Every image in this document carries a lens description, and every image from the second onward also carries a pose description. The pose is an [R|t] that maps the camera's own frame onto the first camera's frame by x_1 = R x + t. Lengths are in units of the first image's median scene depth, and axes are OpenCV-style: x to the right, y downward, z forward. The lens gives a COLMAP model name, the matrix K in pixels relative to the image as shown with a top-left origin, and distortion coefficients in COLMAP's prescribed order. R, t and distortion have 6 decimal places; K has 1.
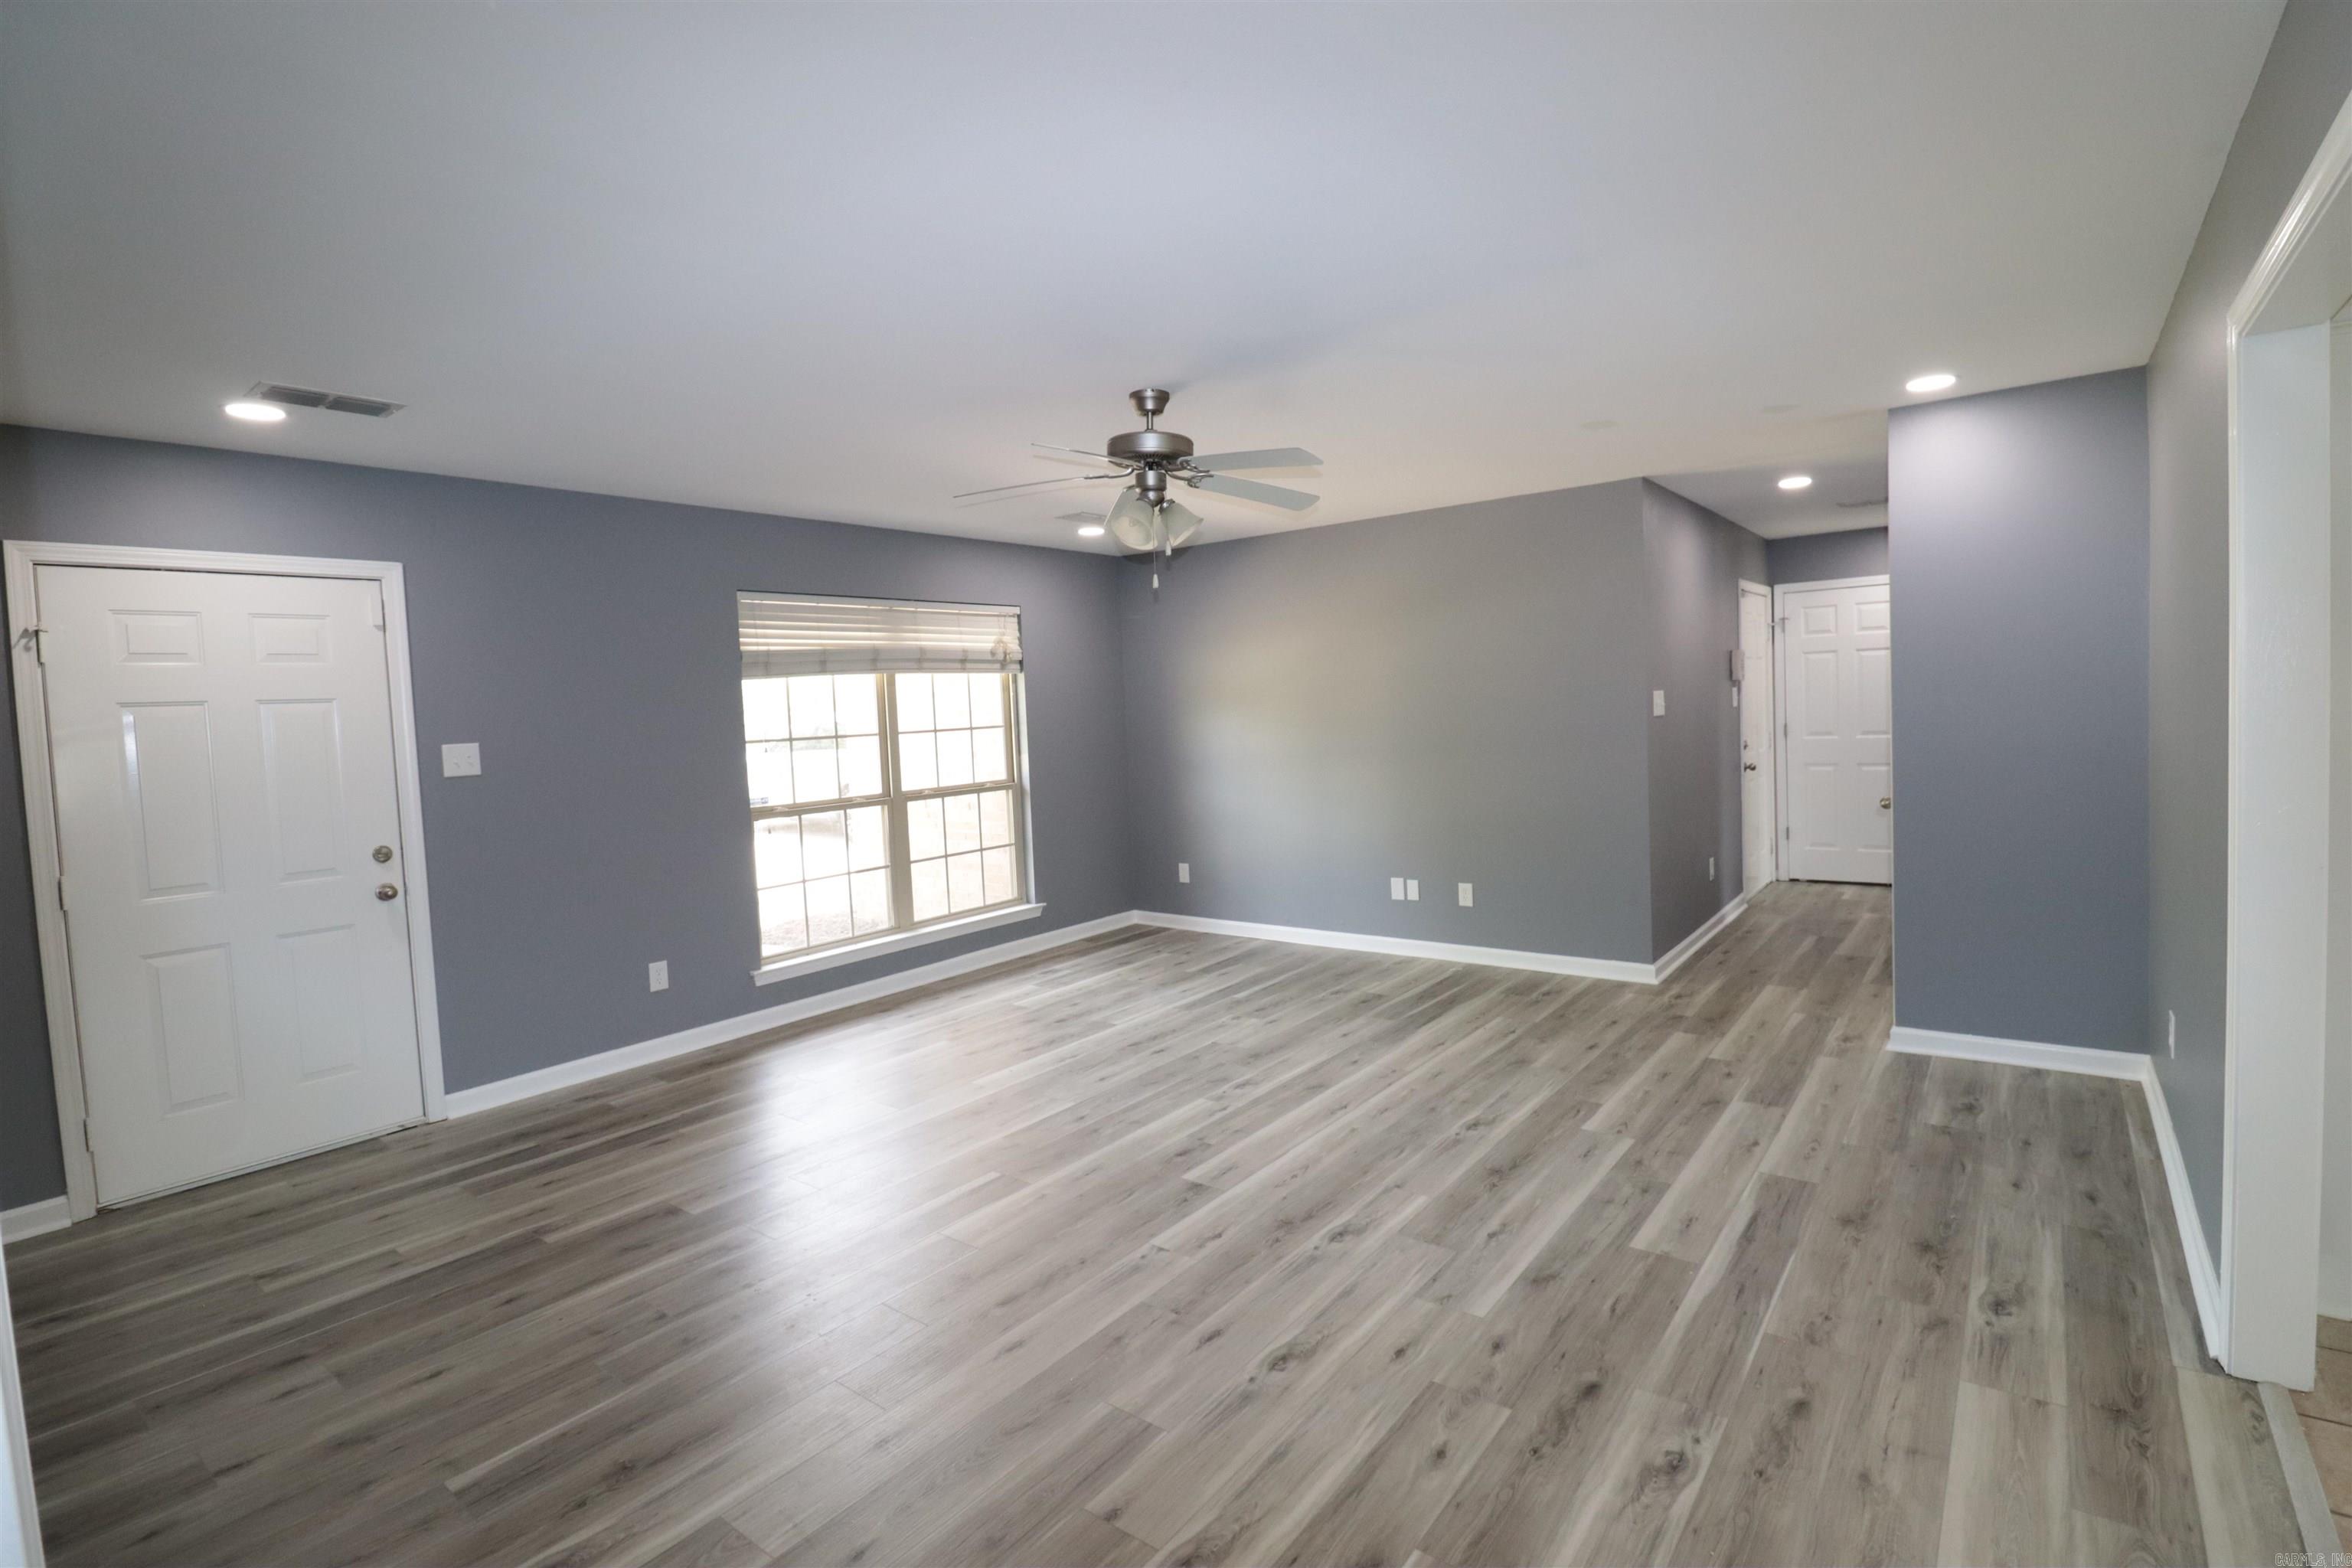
lens RADIAL K [[1094.0, 0, 1204.5], [0, 1094.0, 761.6], [0, 0, 1]] dist [0.000830, -0.013100]
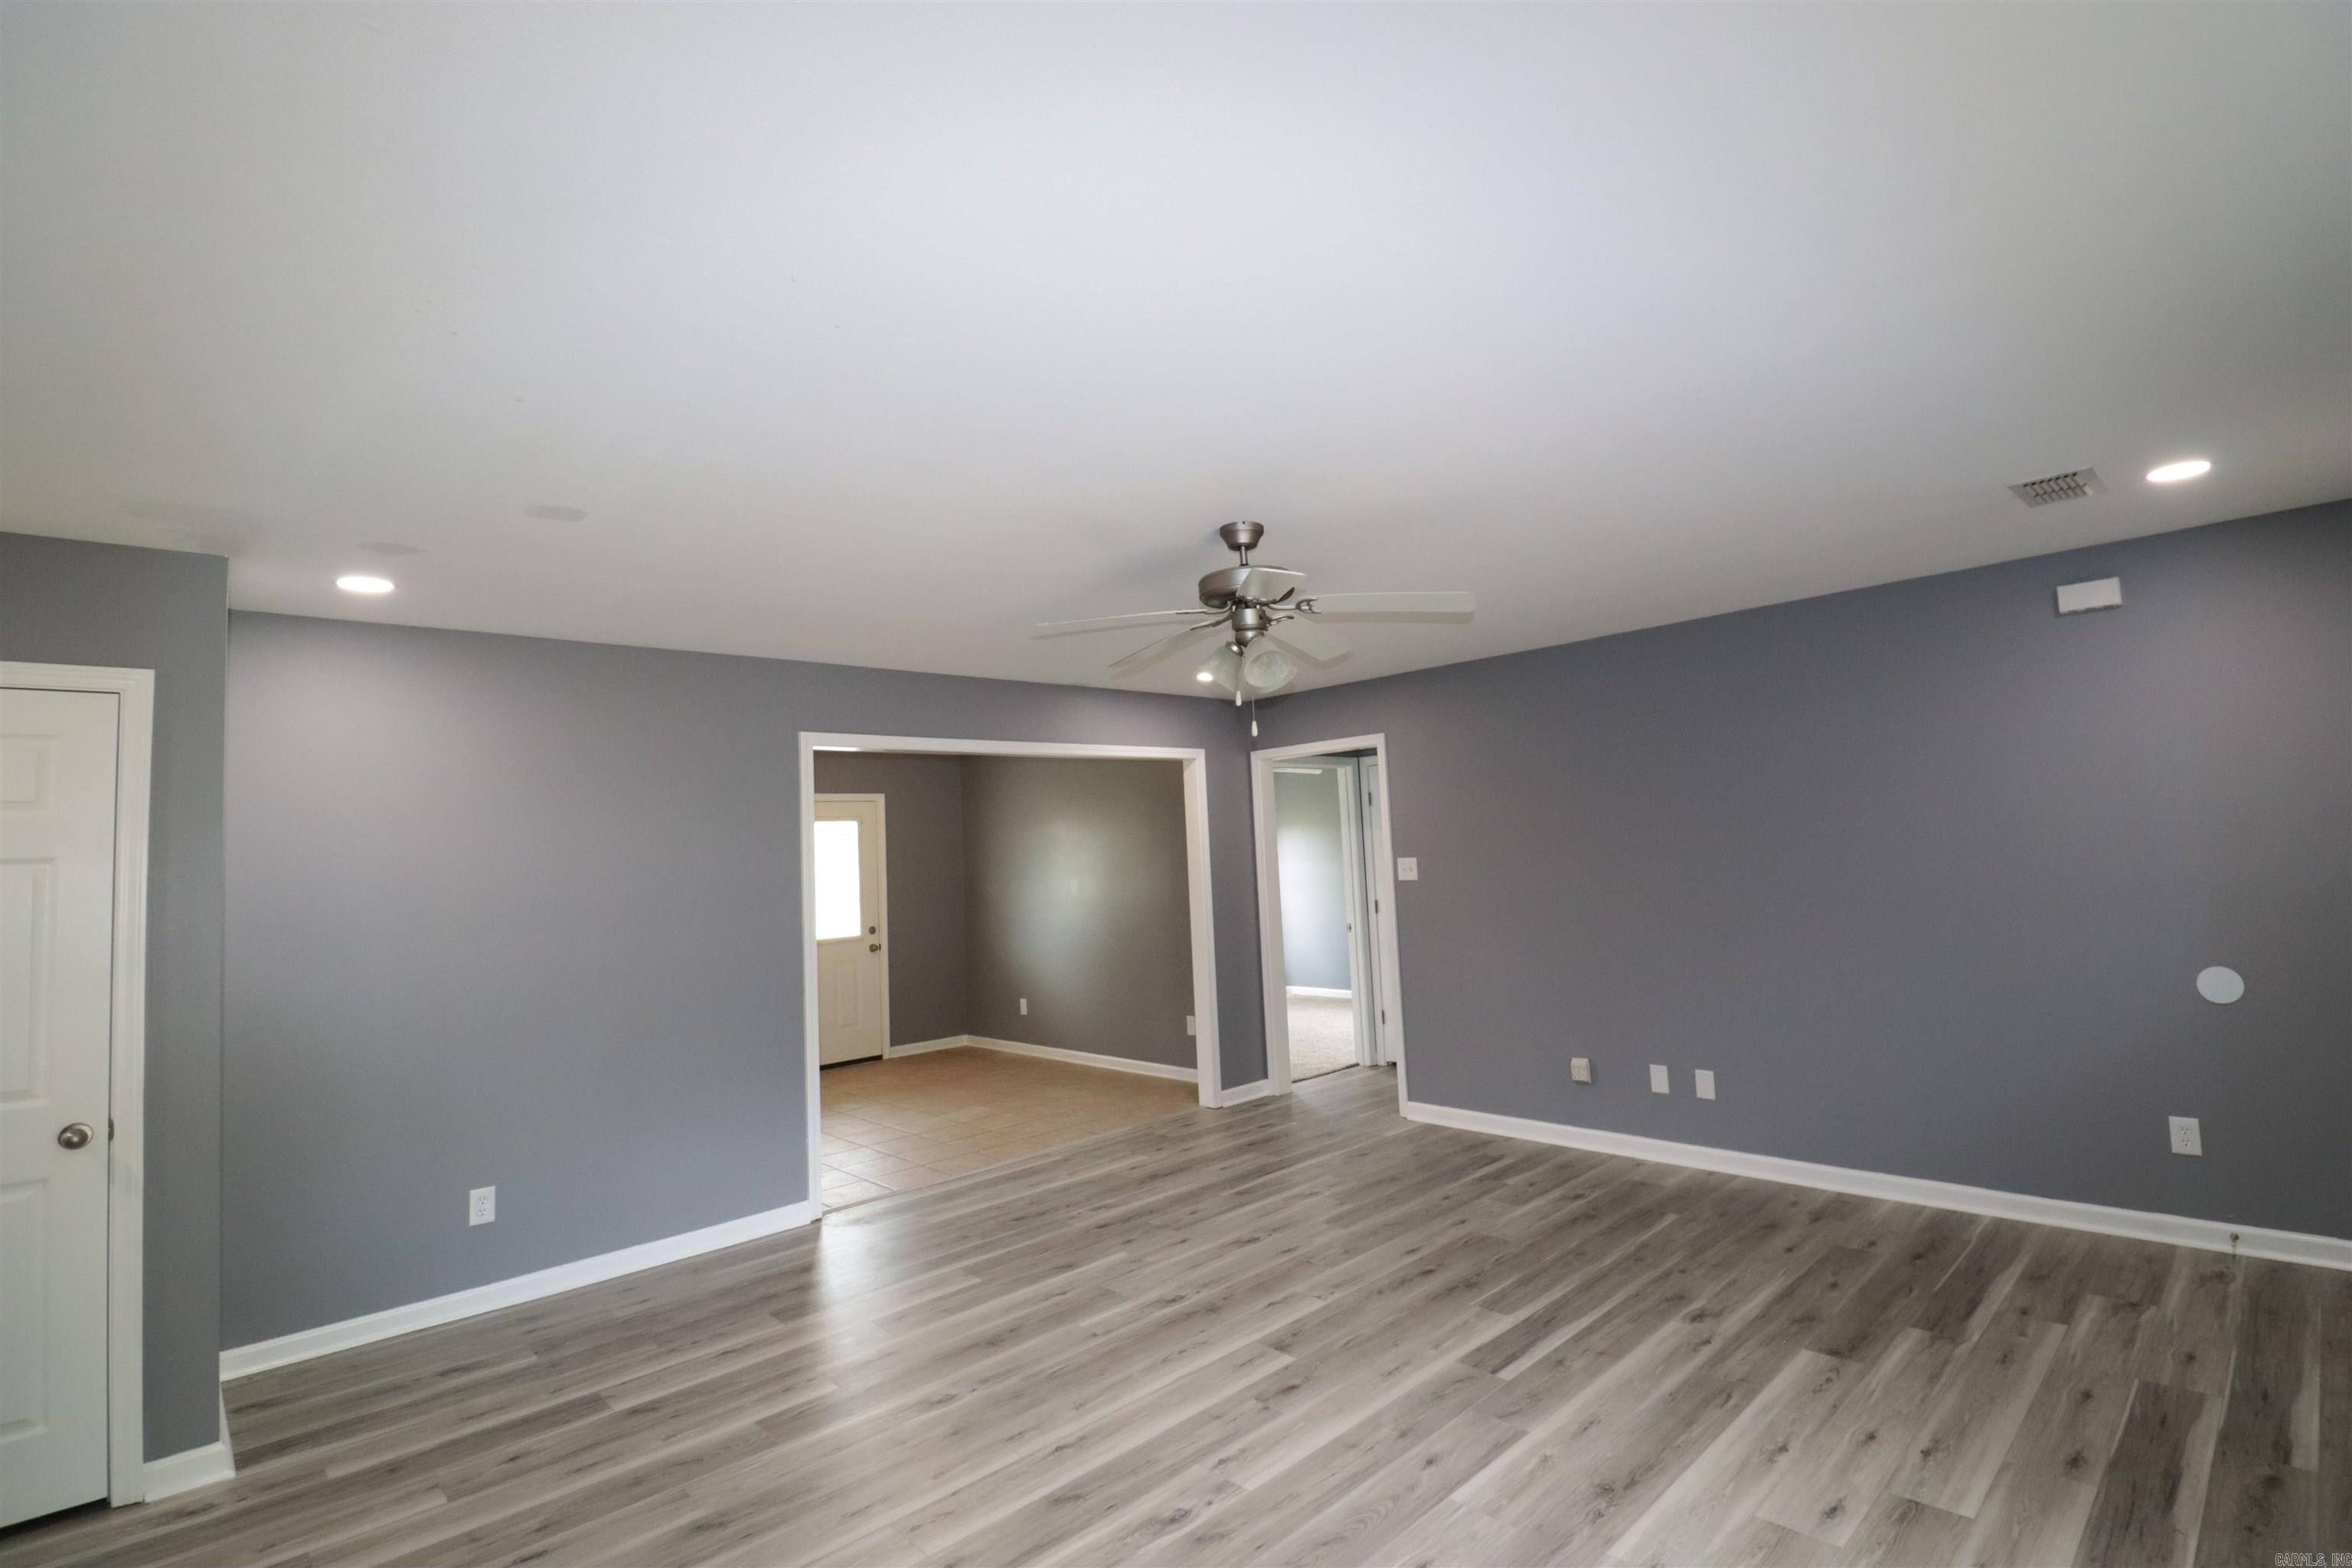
lens RADIAL K [[1092.5, 0, 1201.3], [0, 1092.5, 757.6], [0, 0, 1]] dist [0.001387, -0.011925]
pose [[-0.983355, 0.104948, 0.148321, -0.123789], [0.099974, 0.994160, -0.040627, -0.102614], [-0.151719, -0.025123, -0.988104, 1.774162]]
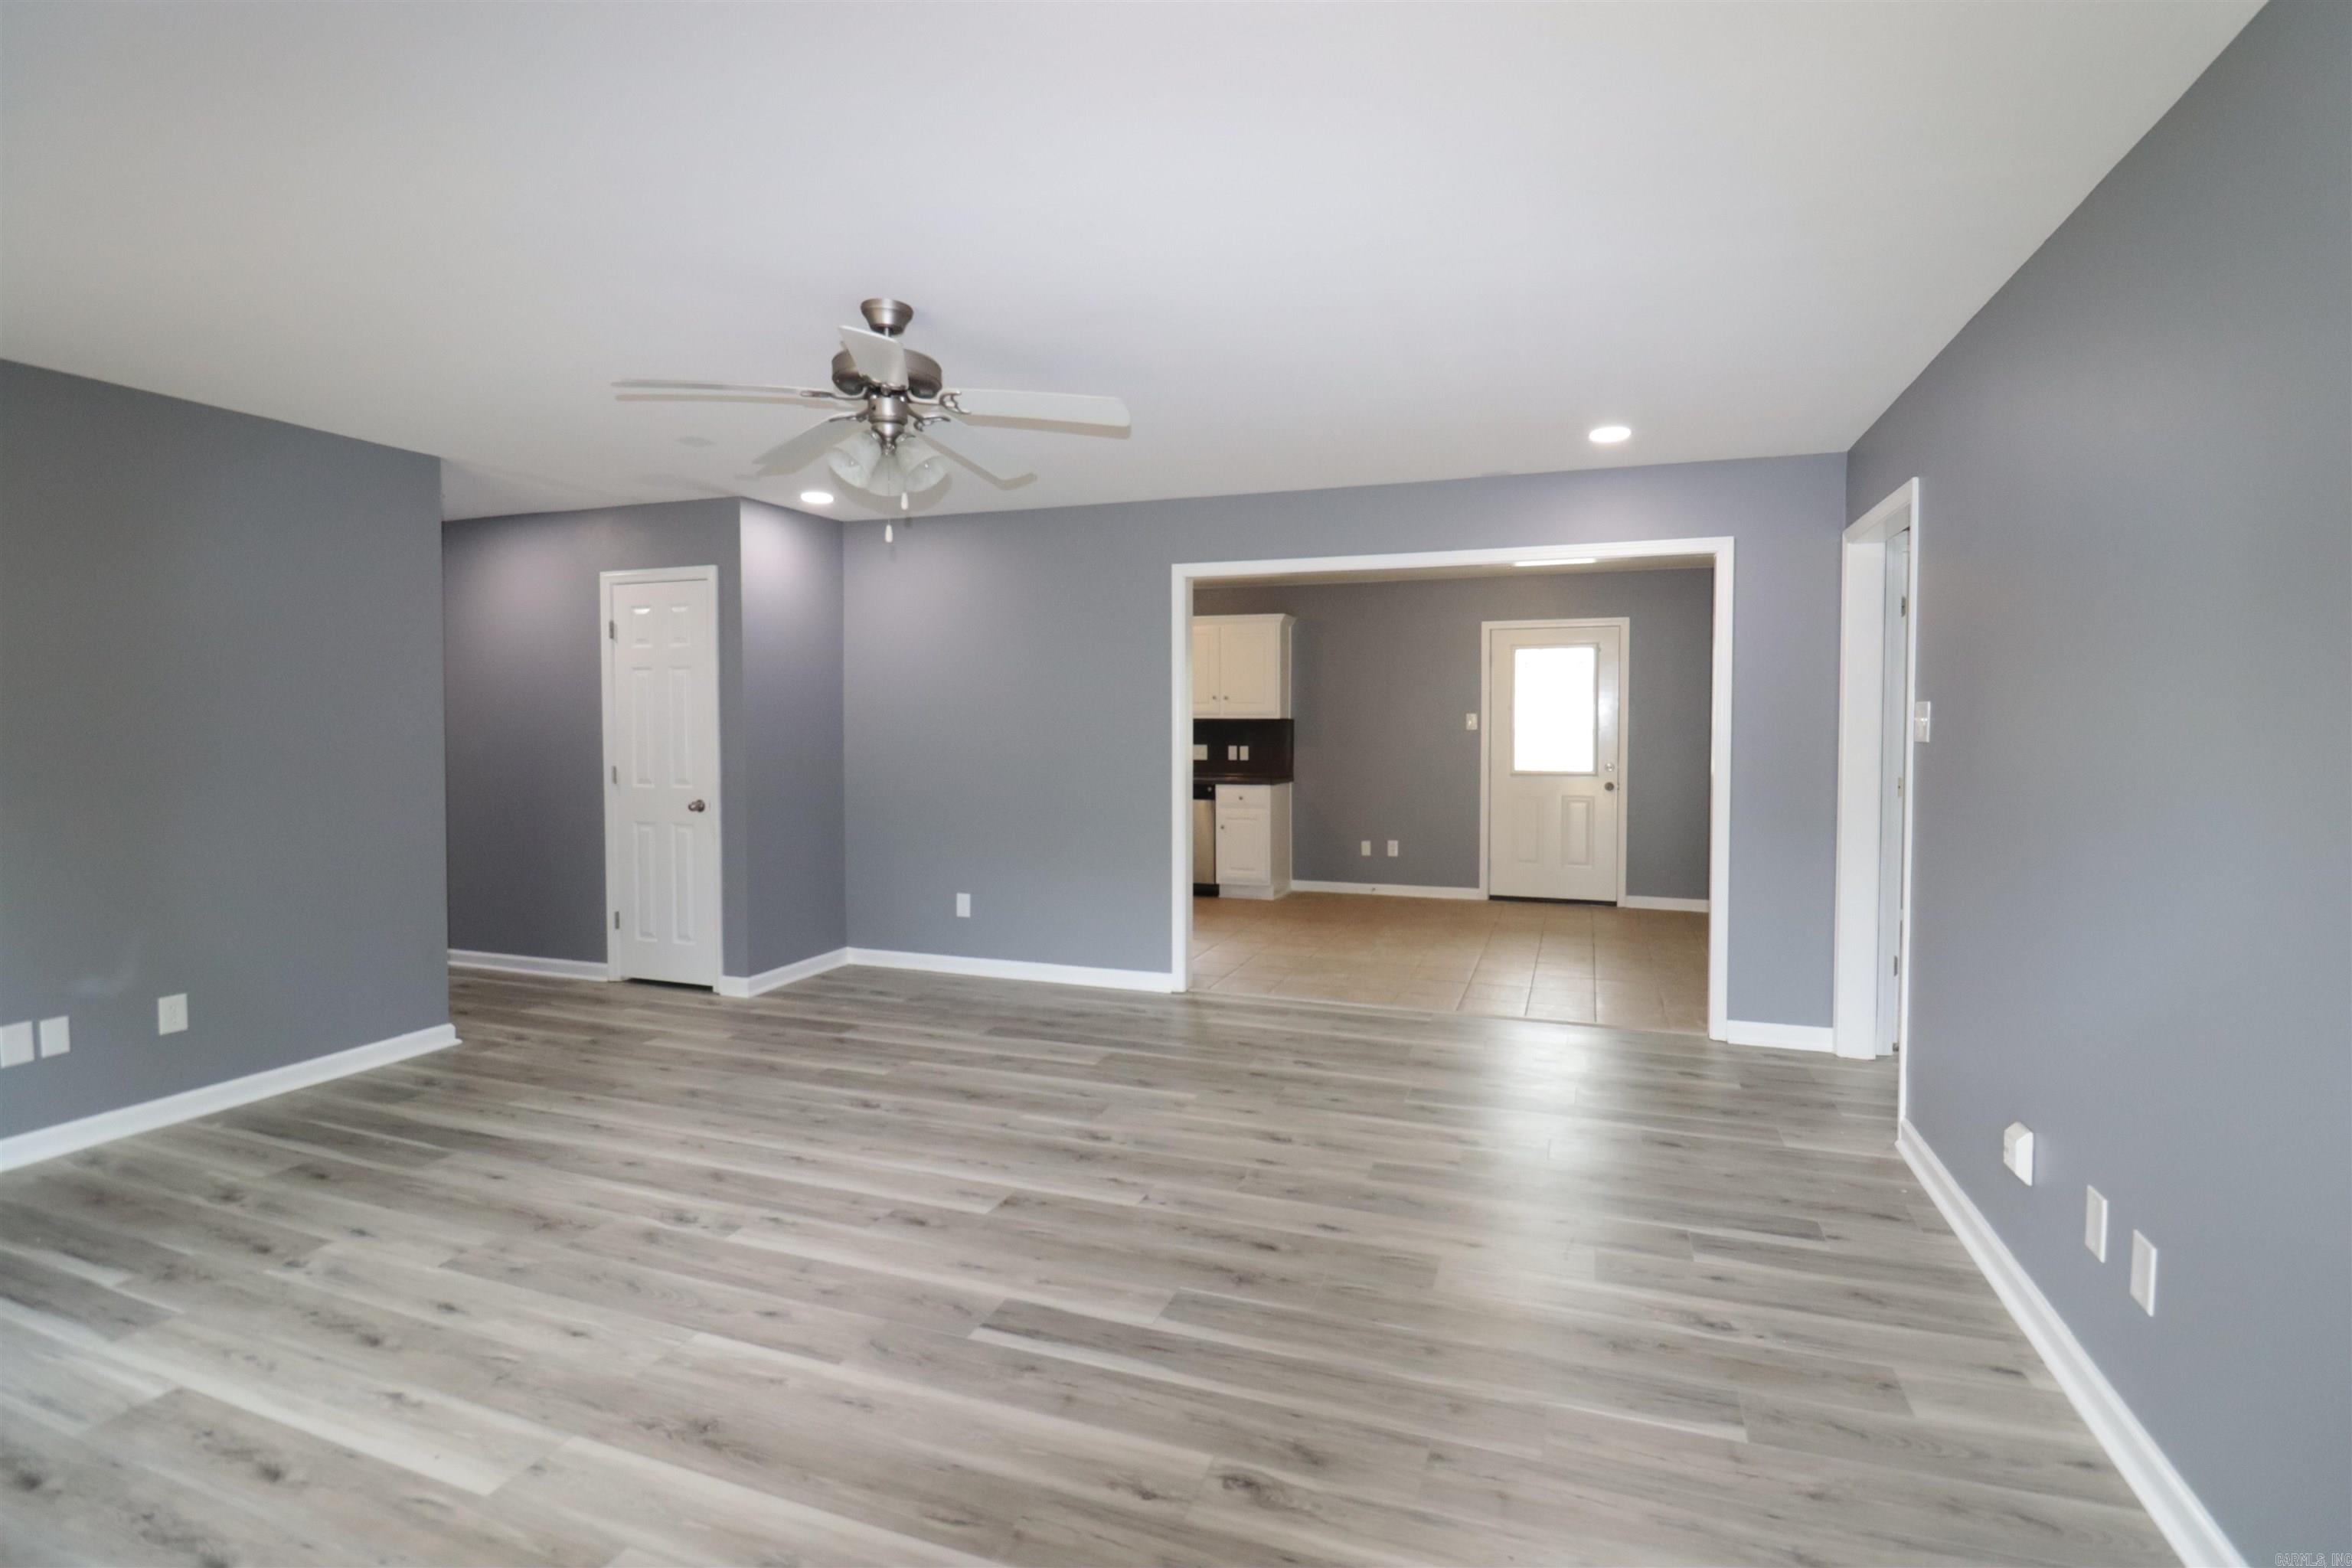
lens RADIAL K [[1086.5, 0, 1208.9], [0, 1086.5, 764.0], [0, 0, 1]] dist [-0.000241, -0.013112]
pose [[-0.303003, 0.004948, 0.952977, -0.832799], [0.063421, 0.997874, 0.014983, 0.010018], [-0.950877, 0.064979, -0.302672, 0.962704]]
